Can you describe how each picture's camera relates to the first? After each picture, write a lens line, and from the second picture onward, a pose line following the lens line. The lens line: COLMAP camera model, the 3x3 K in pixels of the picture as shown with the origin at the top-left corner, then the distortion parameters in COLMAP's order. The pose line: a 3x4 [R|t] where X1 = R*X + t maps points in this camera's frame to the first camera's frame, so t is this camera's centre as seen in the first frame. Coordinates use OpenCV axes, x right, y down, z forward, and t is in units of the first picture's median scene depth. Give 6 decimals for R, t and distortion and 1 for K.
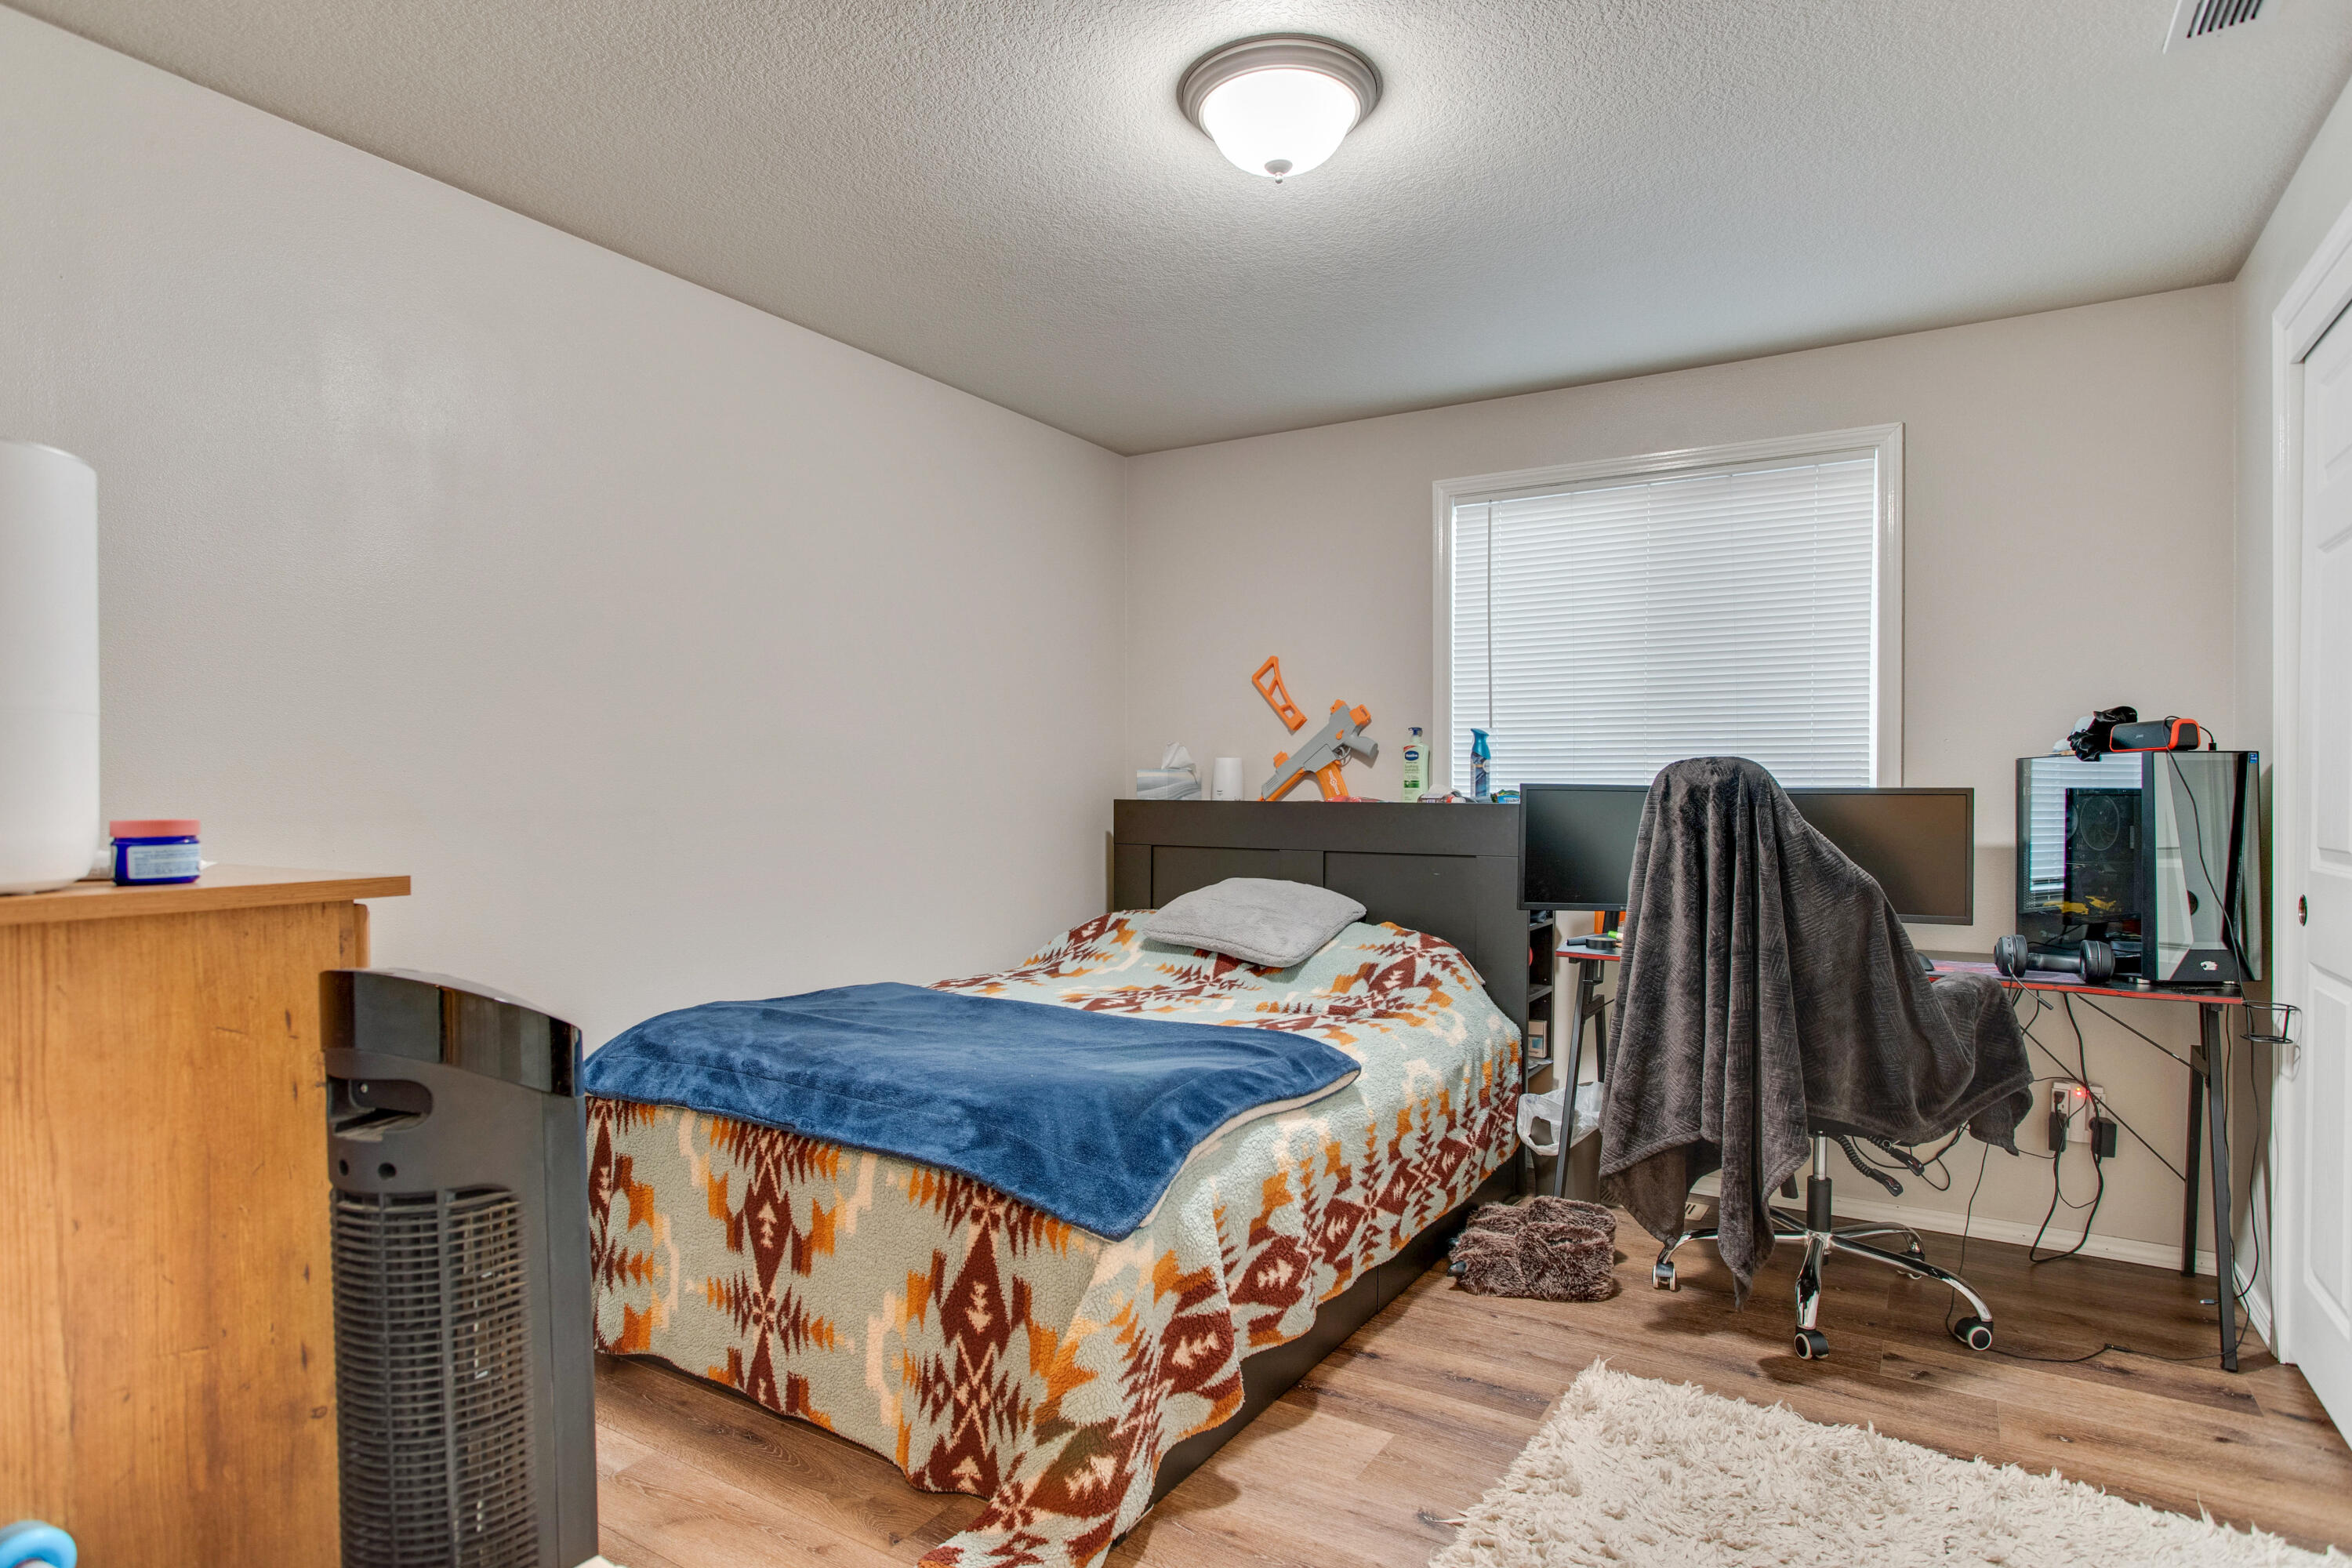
lens RADIAL K [[1252.6, 0, 1176.0], [0, 1252.6, 784.0], [0, 0, 1]] dist [0.002378, 0.000757]
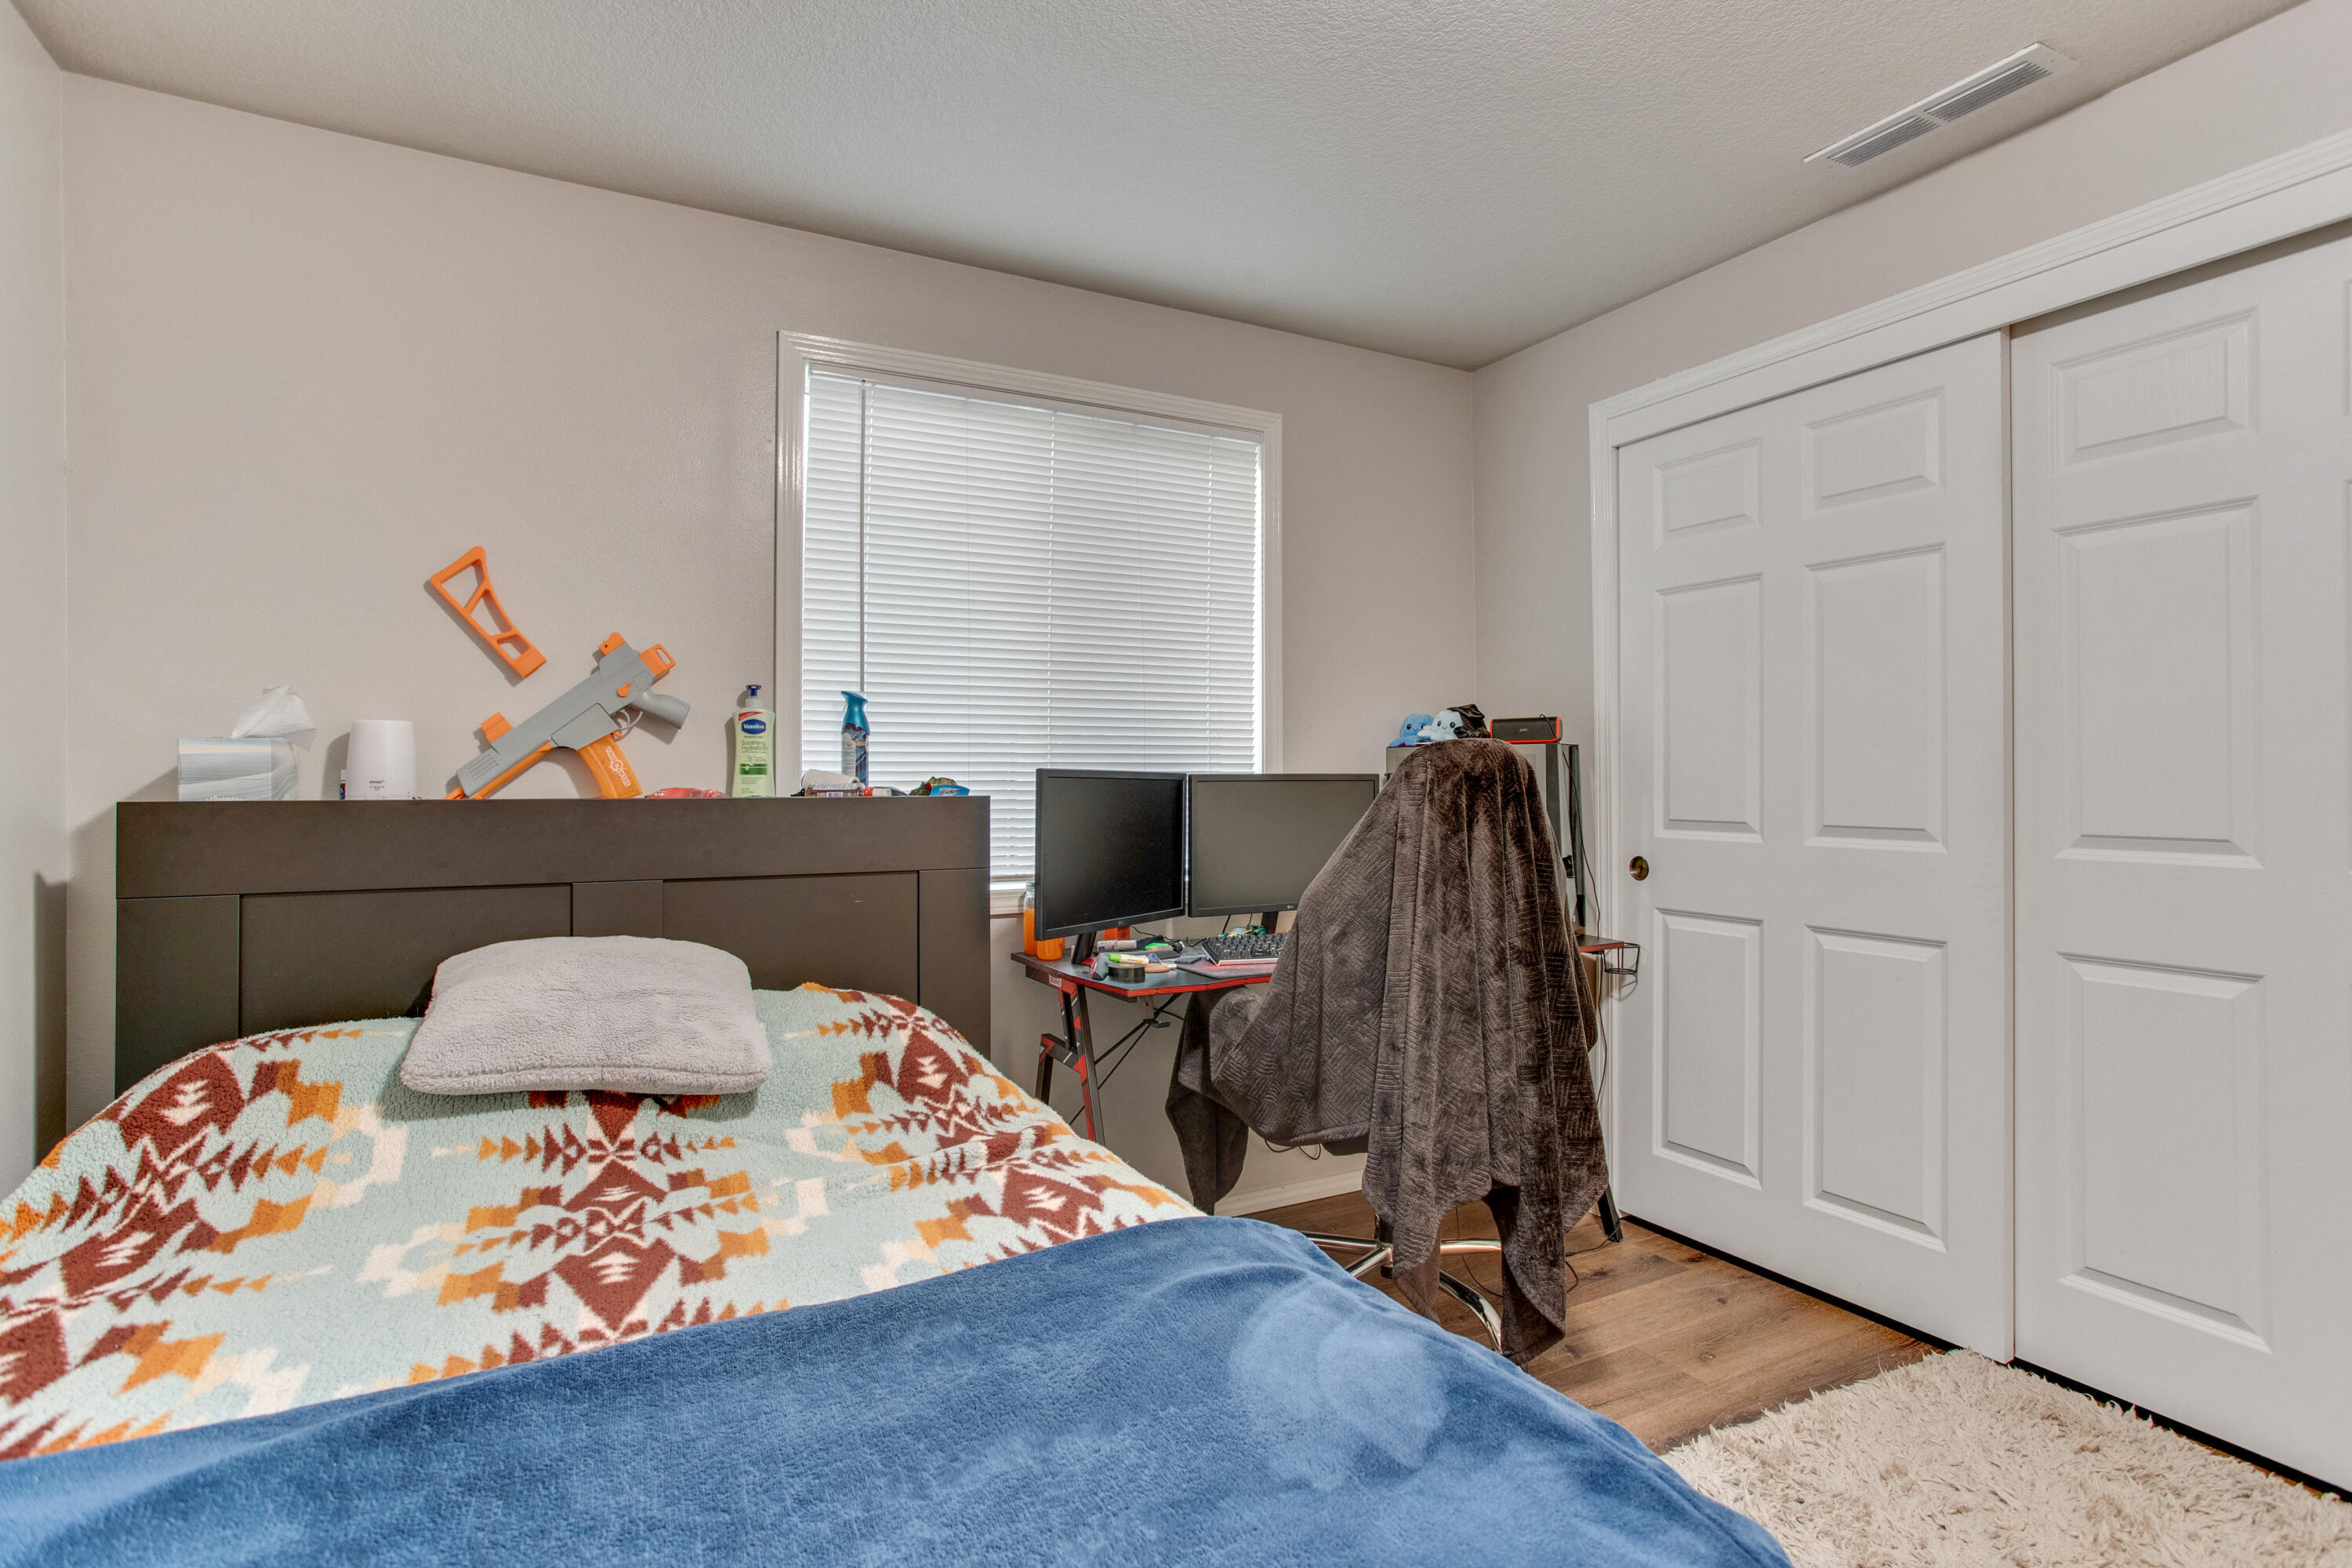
lens RADIAL K [[1184.9, 0, 1177.3], [0, 1184.9, 760.9], [0, 0, 1]] dist [-0.031530, 0.022689]
pose [[0.505164, 0.005388, 0.863006, -0.245101], [-0.002076, 0.999985, -0.005028, -0.001662], [-0.863021, 0.000748, 0.505168, 0.492566]]
